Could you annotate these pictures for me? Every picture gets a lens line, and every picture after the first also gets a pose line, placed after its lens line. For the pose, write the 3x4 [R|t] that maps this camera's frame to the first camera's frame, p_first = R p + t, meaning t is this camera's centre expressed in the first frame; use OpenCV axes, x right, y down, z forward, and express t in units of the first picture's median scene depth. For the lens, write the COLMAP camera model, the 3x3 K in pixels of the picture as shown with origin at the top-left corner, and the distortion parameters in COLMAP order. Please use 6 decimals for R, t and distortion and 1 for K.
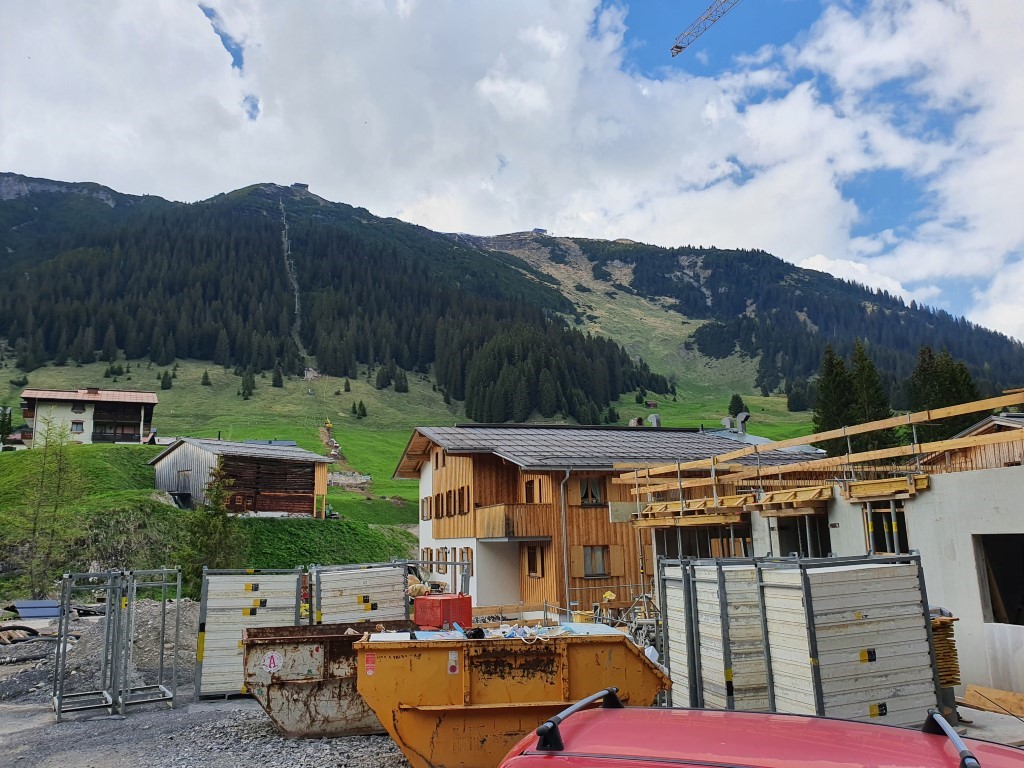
lens RADIAL K [[790.4, 0, 512.0], [0, 790.4, 384.0], [0, 0, 1]] dist [0.117997, -0.371843]
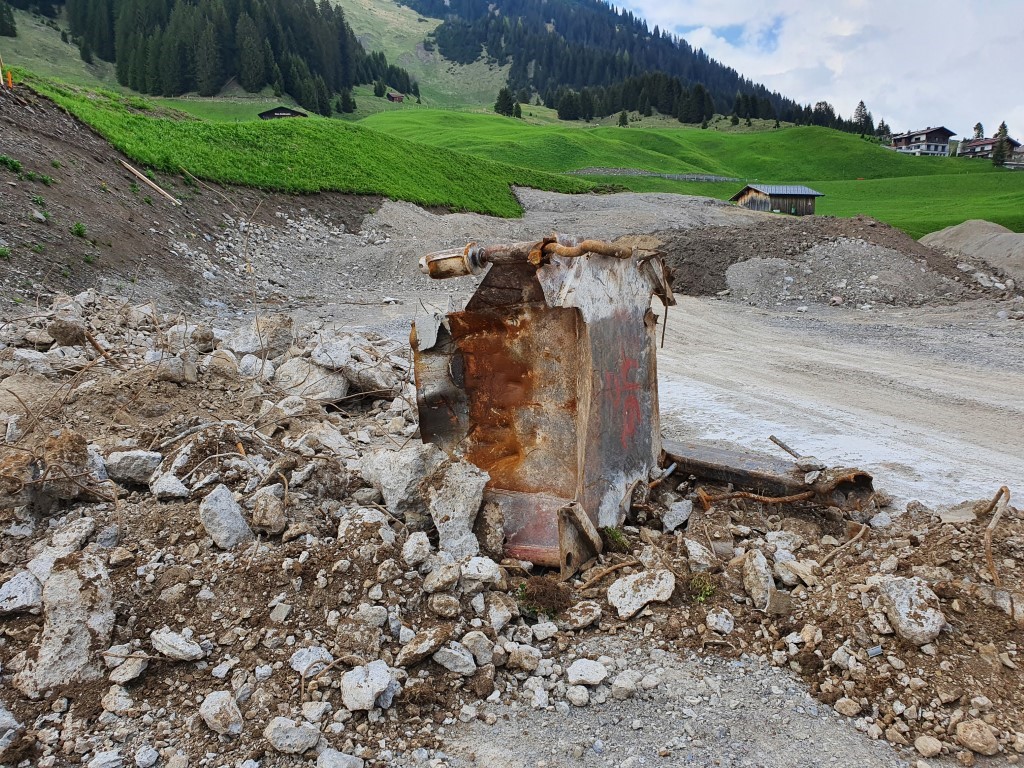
lens RADIAL K [[844.0, 0, 512.0], [0, 844.0, 384.0], [0, 0, 1]] dist [-0.008180, 0.106392]
pose [[0.944761, -0.032237, 0.326171, 0.006857], [-0.072845, 0.949610, 0.304850, 0.025000], [-0.319563, -0.311771, 0.894807, 0.124370]]
